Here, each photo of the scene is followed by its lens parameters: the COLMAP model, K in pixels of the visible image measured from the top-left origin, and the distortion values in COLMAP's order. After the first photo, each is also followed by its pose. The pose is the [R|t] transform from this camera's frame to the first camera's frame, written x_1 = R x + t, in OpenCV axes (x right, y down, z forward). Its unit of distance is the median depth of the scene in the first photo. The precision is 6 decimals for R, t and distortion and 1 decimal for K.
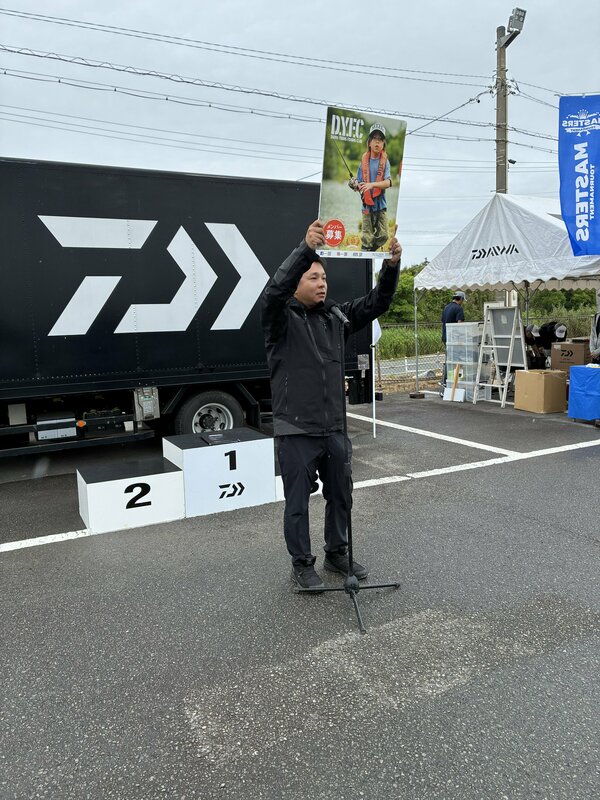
lens RADIAL K [[594.9, 0, 300.7], [0, 594.9, 399.5], [0, 0, 1]] dist [0.037953, -0.054199]
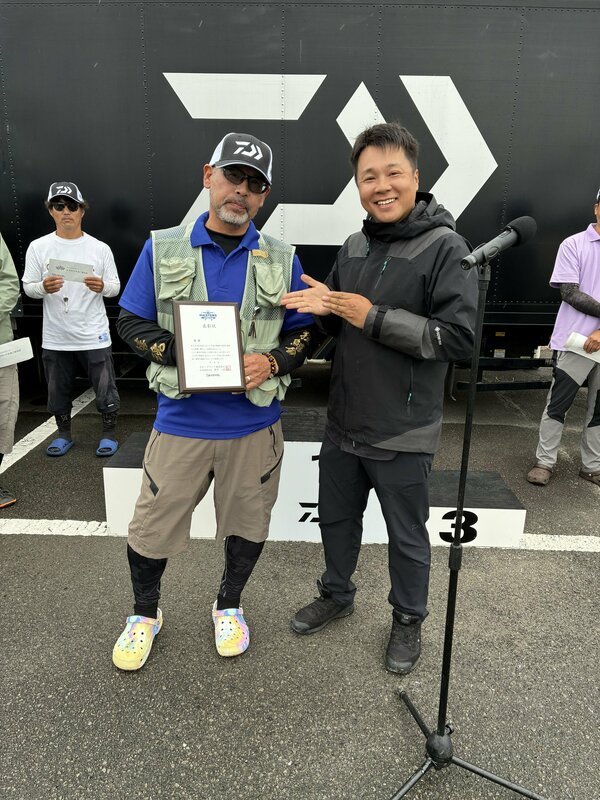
lens RADIAL K [[594.9, 0, 300.7], [0, 594.9, 399.5], [0, 0, 1]] dist [0.037953, -0.054199]
pose [[0.878506, 0.179373, -0.442778, 0.124242], [-0.108878, 0.977619, 0.180020, -0.076733], [0.465159, -0.109940, 0.878374, 0.450167]]
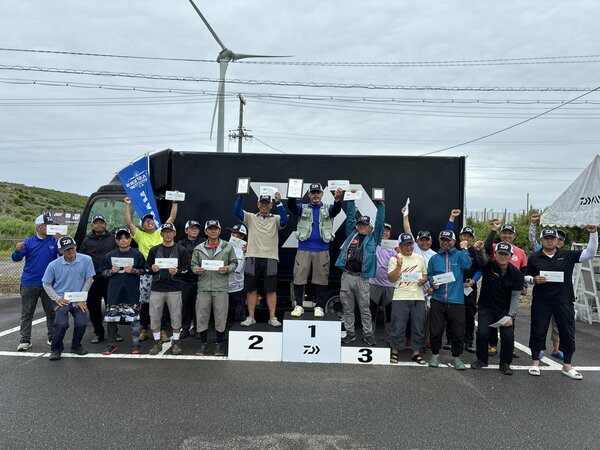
lens RADIAL K [[446.2, 0, 300.0], [0, 446.2, 225.0], [0, 0, 1]] dist [0.037953, -0.054199]
pose [[0.888224, 0.046209, -0.457081, 0.401435], [-0.112094, 0.986657, -0.118080, -0.037141], [0.445526, 0.156117, 0.881552, -0.149030]]
